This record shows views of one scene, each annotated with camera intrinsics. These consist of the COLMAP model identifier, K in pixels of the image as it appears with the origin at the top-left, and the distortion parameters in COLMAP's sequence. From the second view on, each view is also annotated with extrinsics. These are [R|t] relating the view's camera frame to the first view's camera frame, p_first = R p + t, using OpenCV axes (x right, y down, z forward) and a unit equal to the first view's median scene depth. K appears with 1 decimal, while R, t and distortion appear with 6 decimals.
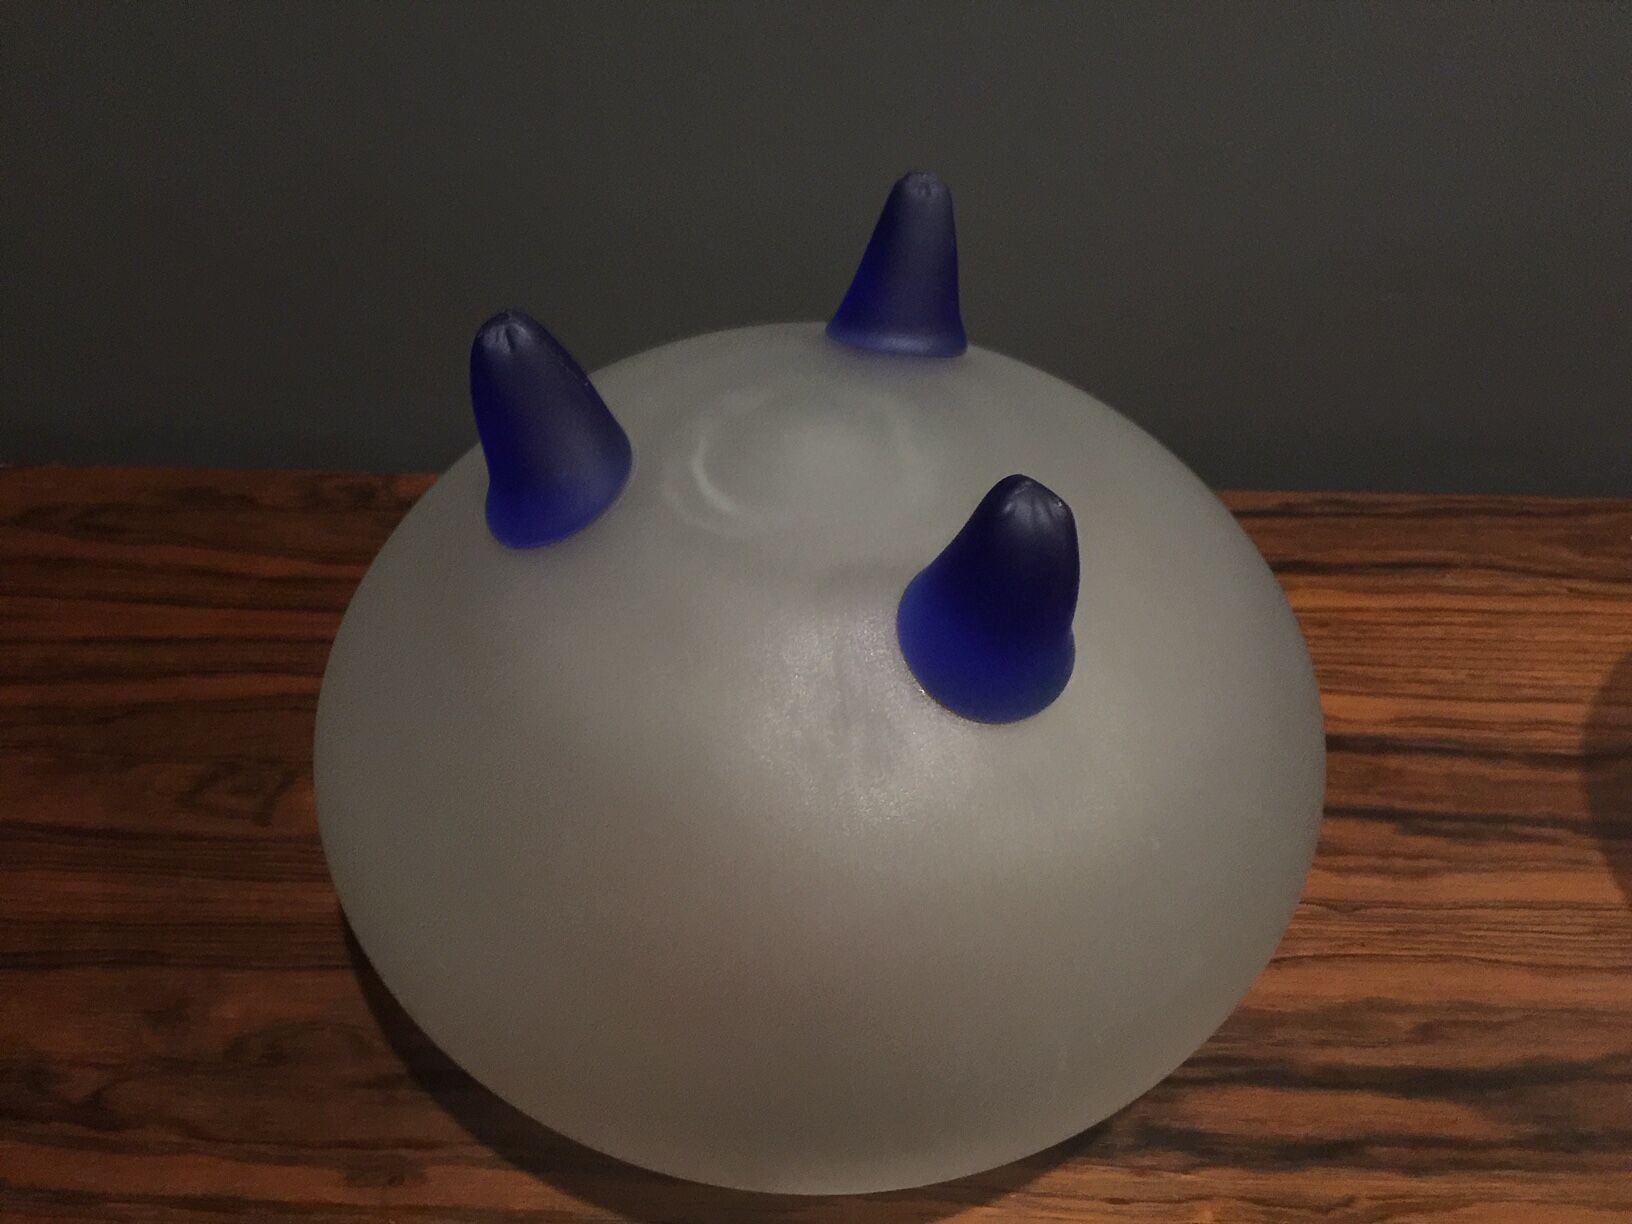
lens RADIAL K [[1380.8, 0, 813.8], [0, 1380.8, 607.7], [0, 0, 1]] dist [0.017323, -0.043968]
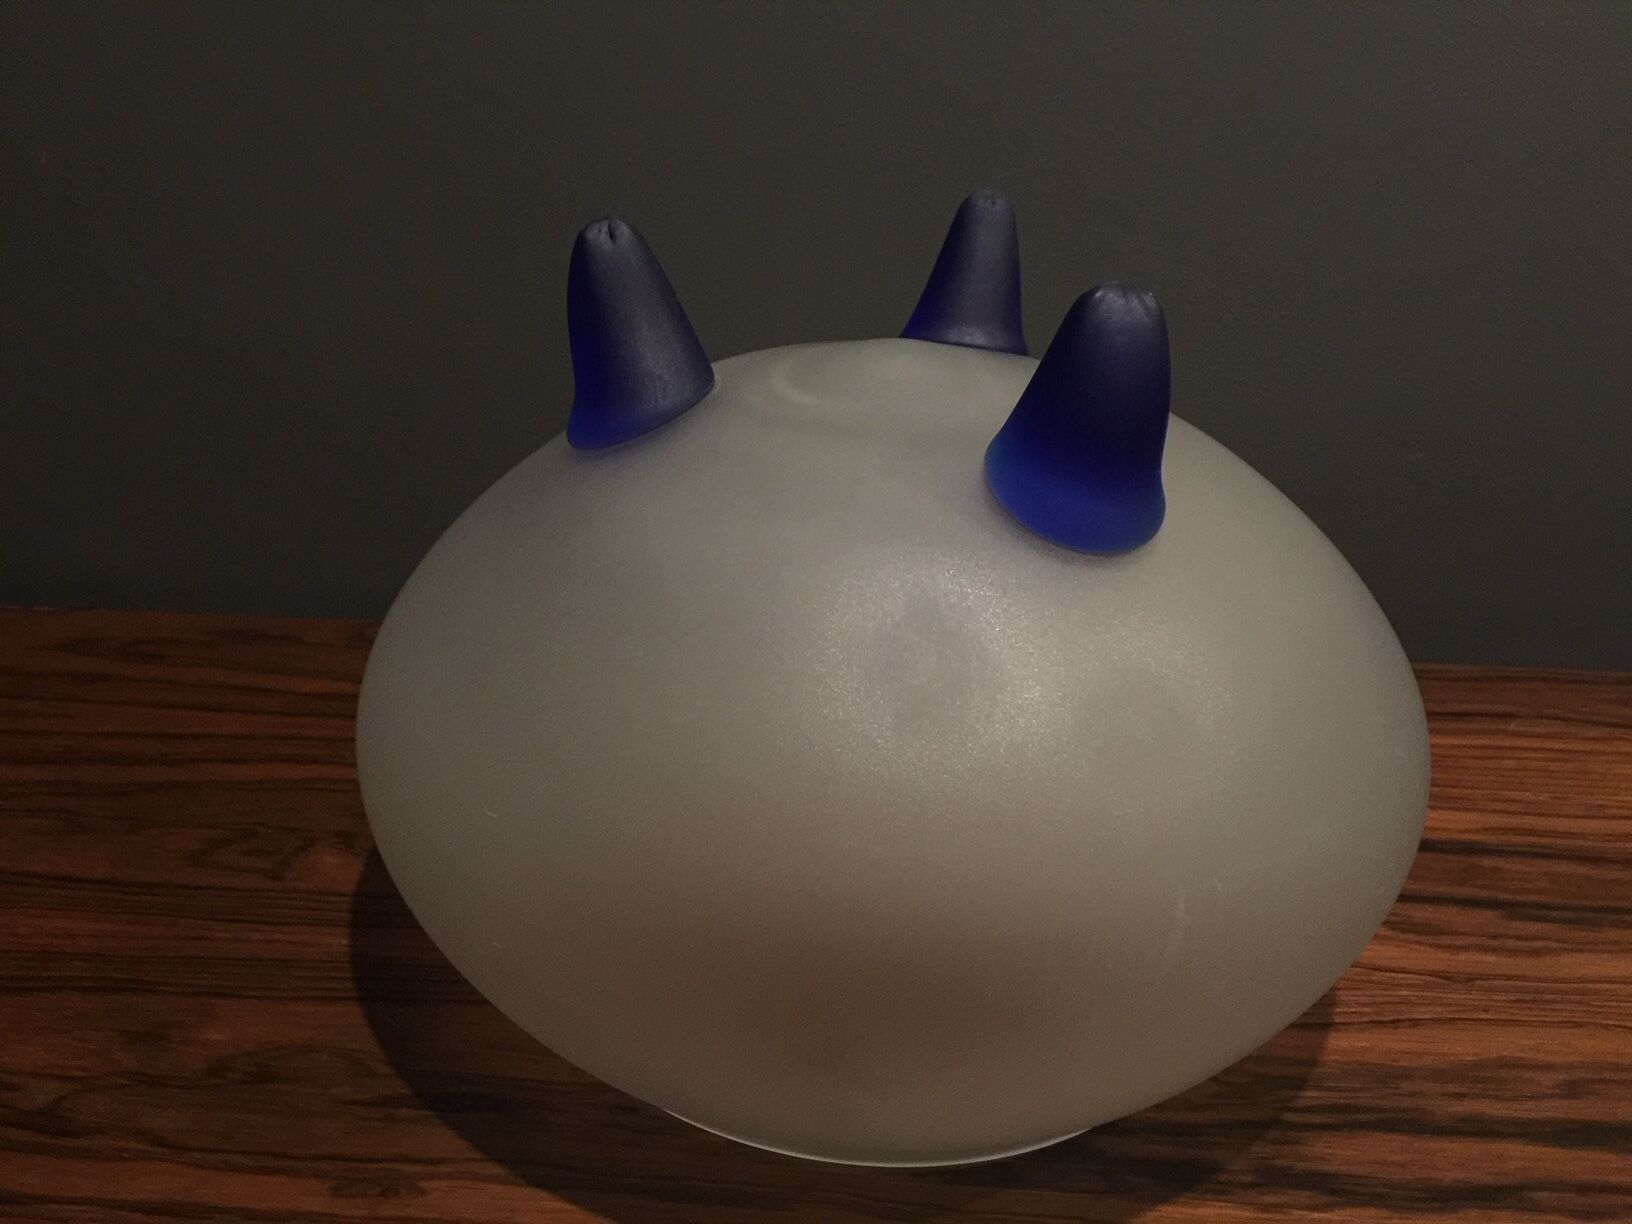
lens RADIAL K [[1380.8, 0, 816.5], [0, 1380.8, 616.9], [0, 0, 1]] dist [0.017323, -0.043968]
pose [[0.999761, 0.021187, -0.005296, -0.037851], [-0.021761, 0.945924, -0.323658, 0.308326], [-0.001848, 0.323696, 0.946159, 0.071838]]
